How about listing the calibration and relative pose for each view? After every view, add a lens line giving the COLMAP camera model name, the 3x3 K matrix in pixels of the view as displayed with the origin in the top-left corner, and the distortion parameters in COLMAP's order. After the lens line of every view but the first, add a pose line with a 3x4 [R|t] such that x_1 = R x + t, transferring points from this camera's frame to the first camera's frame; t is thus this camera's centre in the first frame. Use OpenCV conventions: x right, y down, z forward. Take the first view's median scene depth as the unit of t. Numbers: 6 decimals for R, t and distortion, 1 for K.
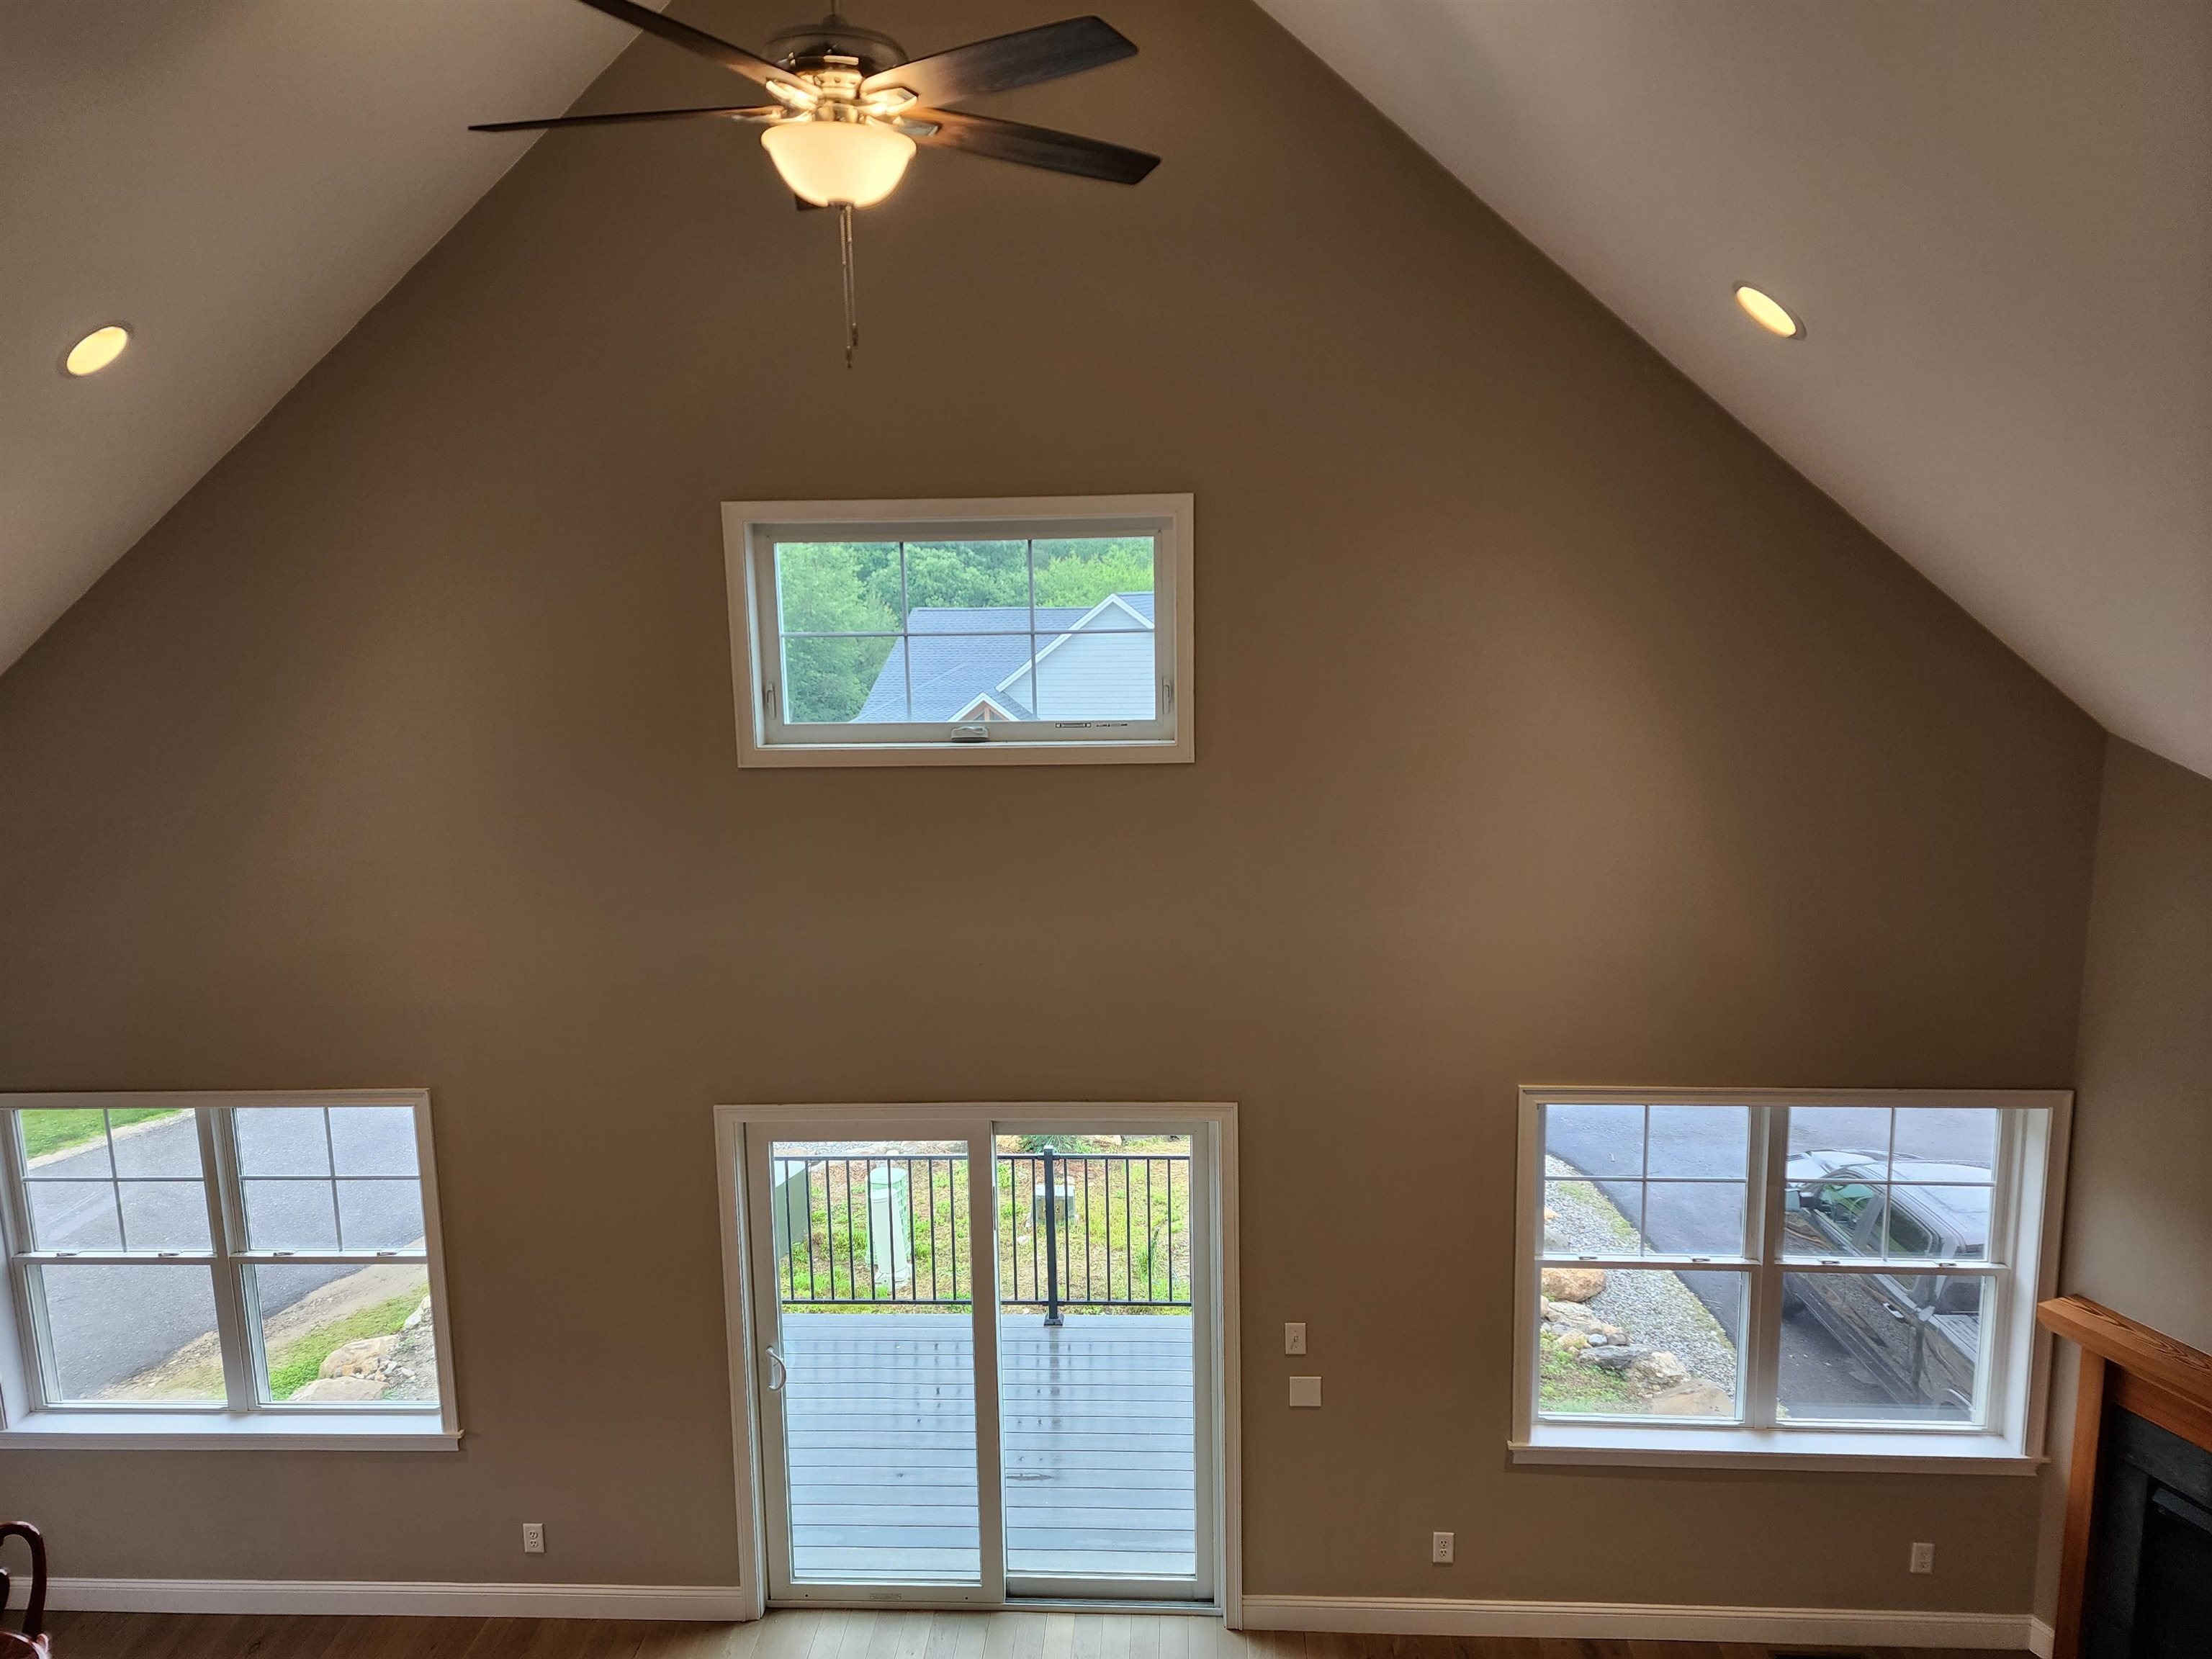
lens RADIAL K [[1462.0, 0, 1106.0], [0, 1462.0, 829.5], [0, 0, 1]] dist [0.070749, -0.071519]
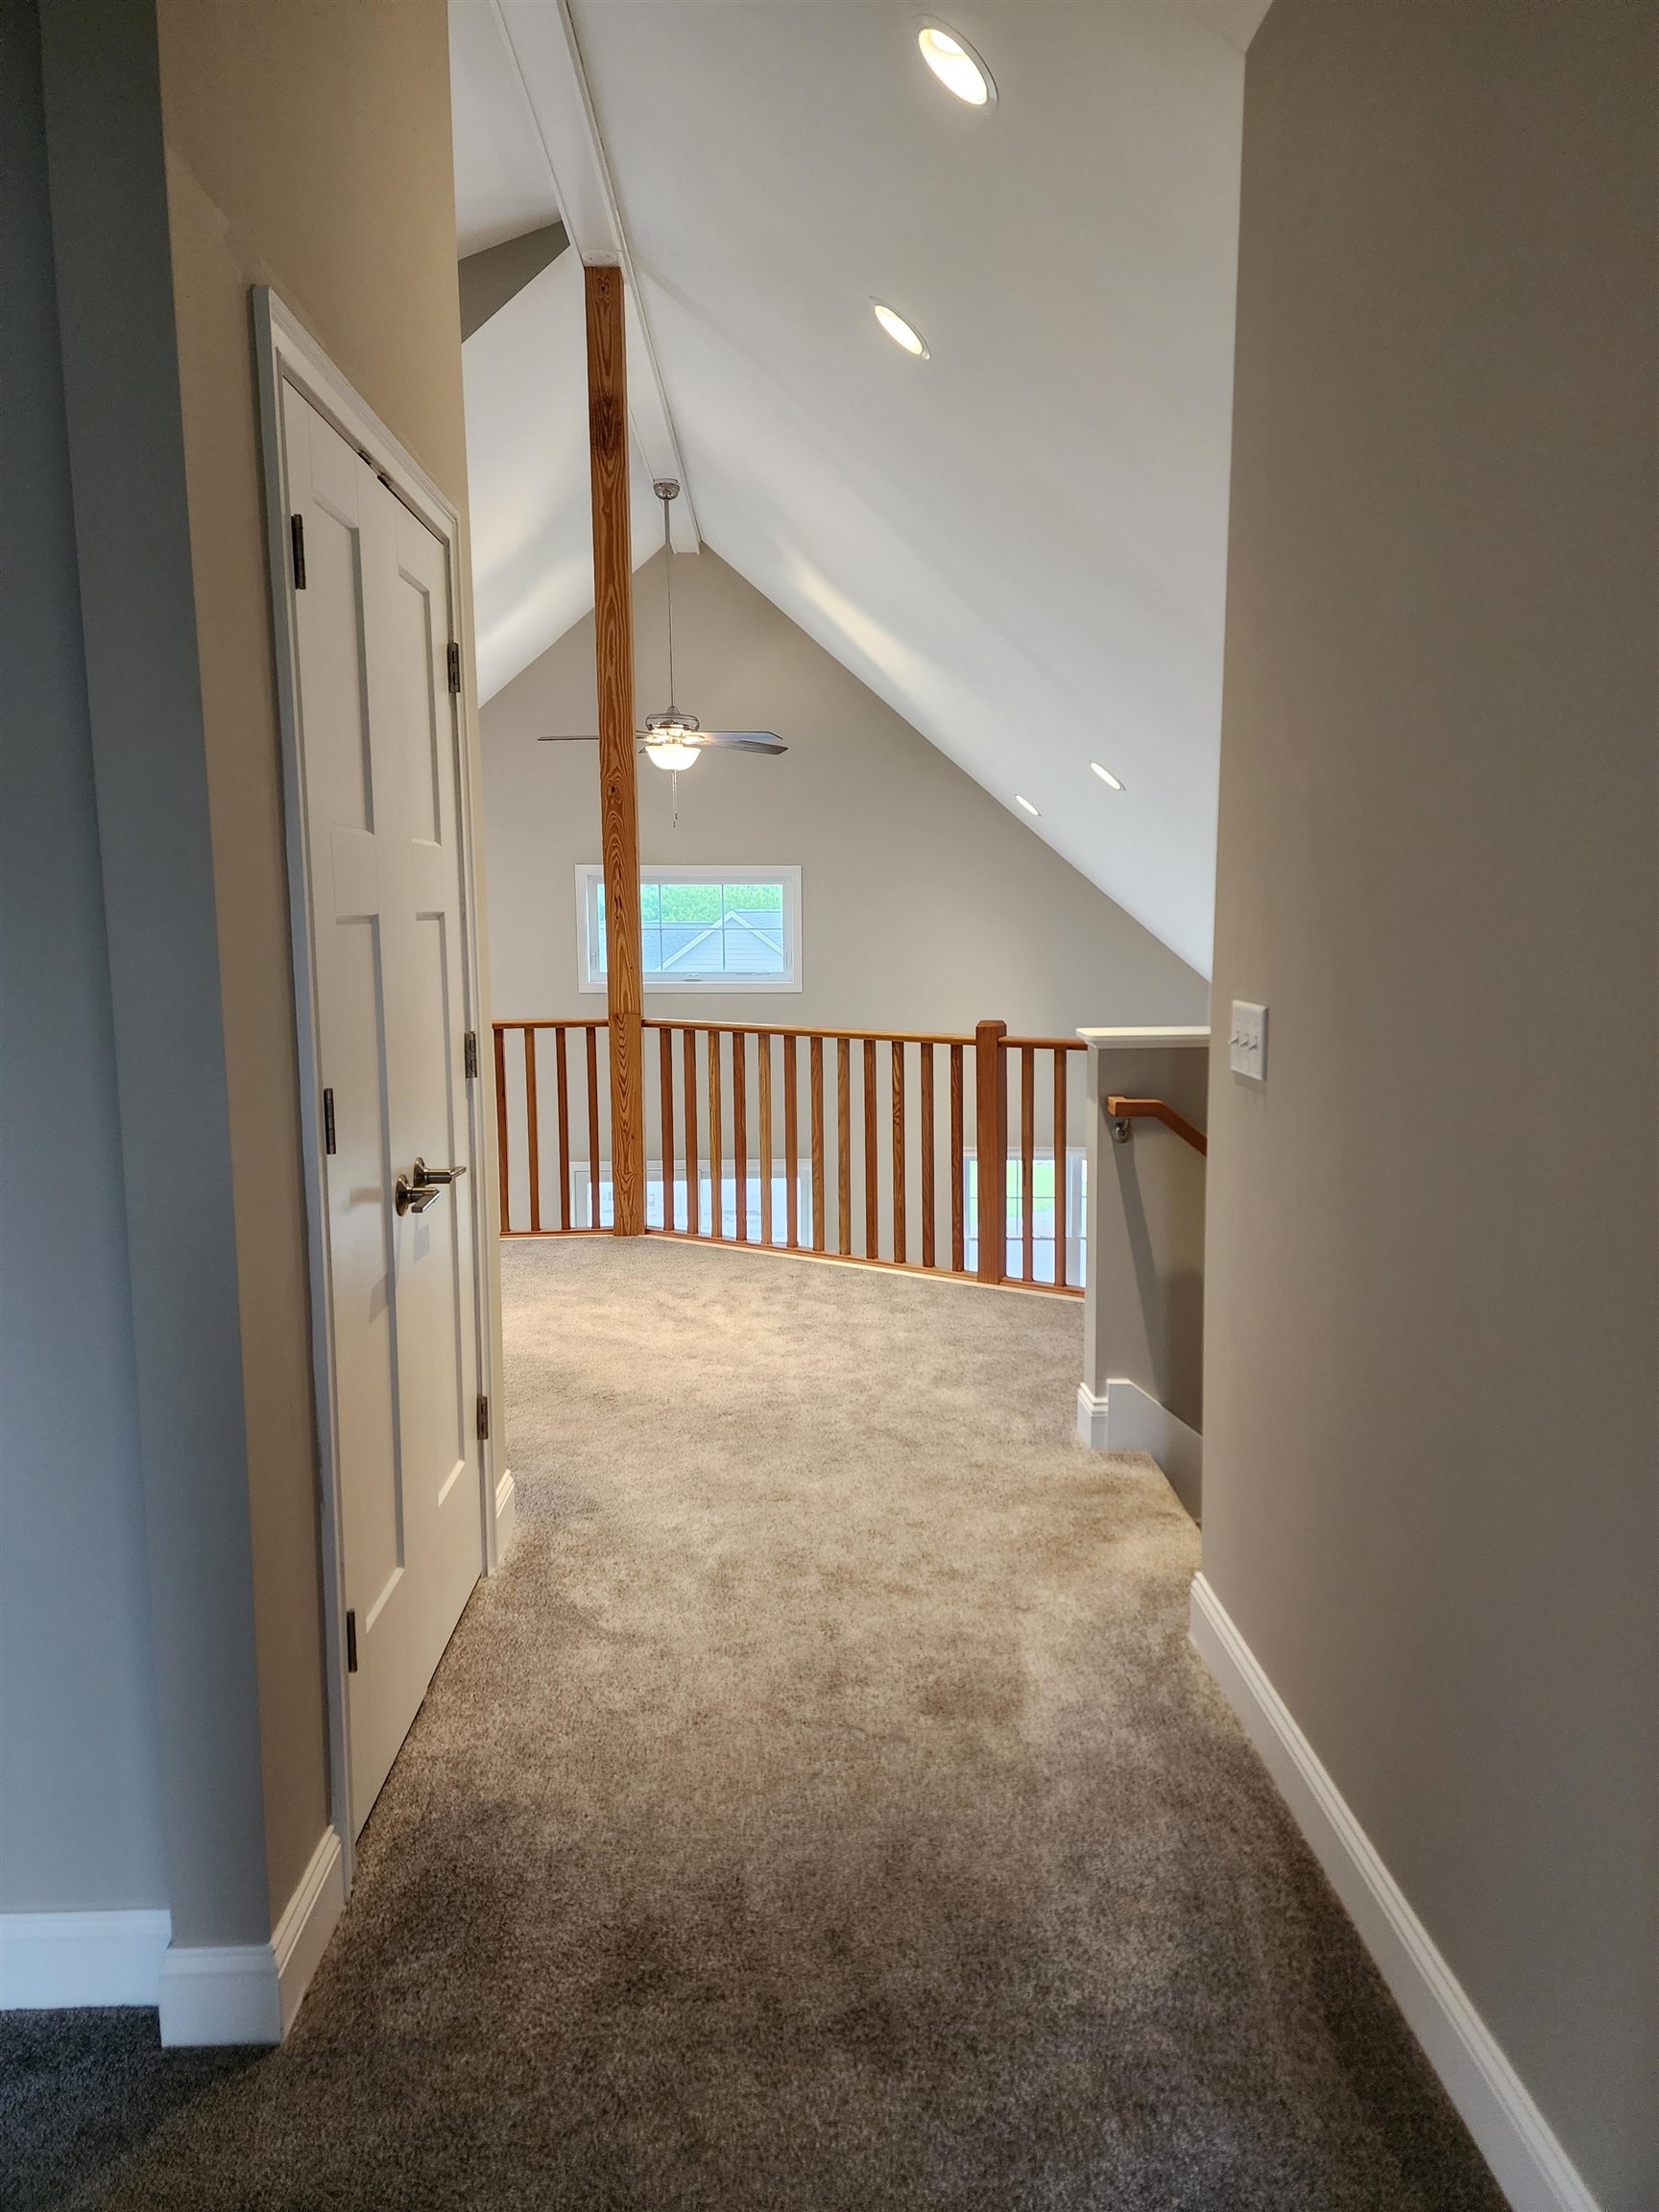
lens RADIAL K [[1445.2, 0, 843.7], [0, 1445.2, 1077.4], [0, 0, 1]] dist [0.072766, -0.046960]
pose [[0.996155, 0.002865, 0.087561, -0.062420], [0.001125, 0.998964, -0.045484, 0.178035], [-0.087601, 0.045408, 0.995120, -1.104060]]
